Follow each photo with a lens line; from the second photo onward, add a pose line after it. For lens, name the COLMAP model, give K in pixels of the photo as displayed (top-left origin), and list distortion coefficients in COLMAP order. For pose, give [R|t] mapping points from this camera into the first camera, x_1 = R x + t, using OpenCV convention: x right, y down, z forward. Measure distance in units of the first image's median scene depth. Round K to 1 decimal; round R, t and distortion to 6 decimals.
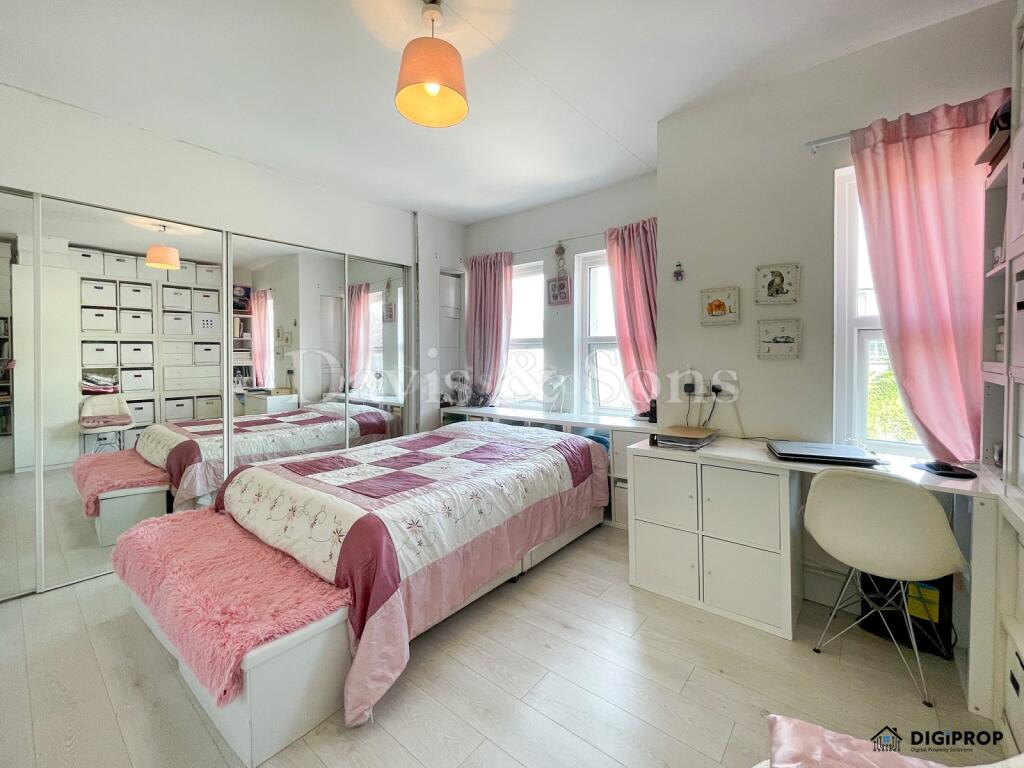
lens RADIAL K [[422.7, 0, 532.9], [0, 422.7, 356.8], [0, 0, 1]] dist [0.000938, 0.000064]
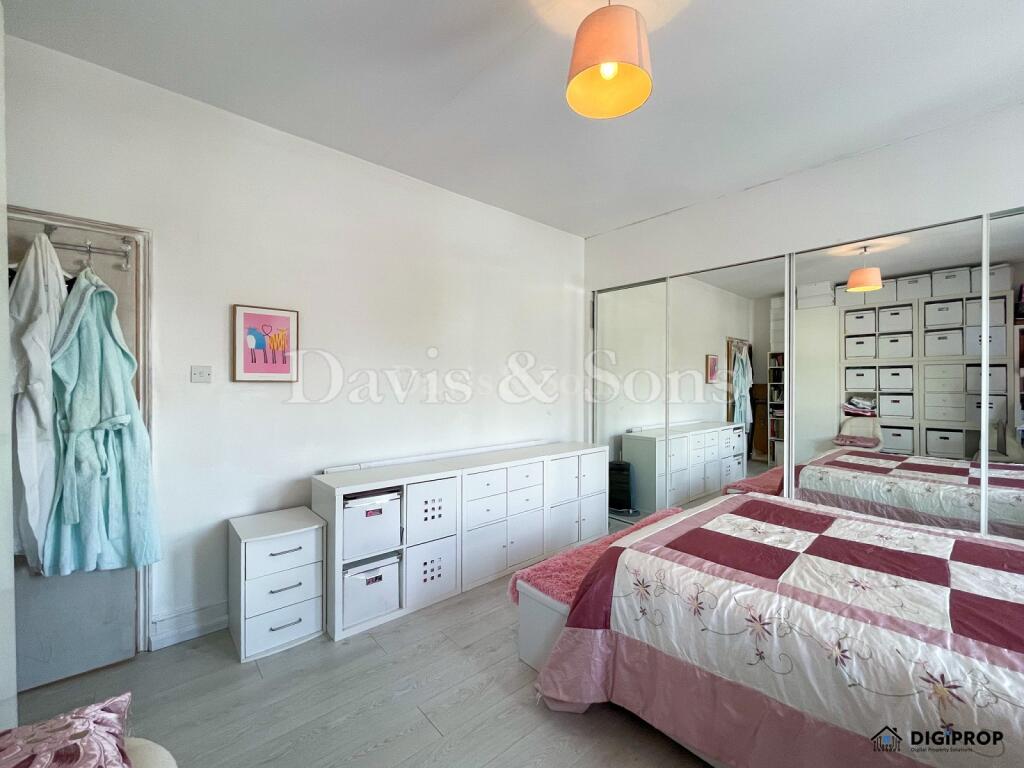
lens RADIAL K [[423.7, 0, 496.9], [0, 423.7, 377.4], [0, 0, 1]] dist [-0.000509, -0.000077]
pose [[-0.192163, -0.003008, -0.981358, 0.207548], [-0.002815, 0.999993, -0.002514, -0.005051], [0.981359, 0.002280, -0.192170, 0.301400]]
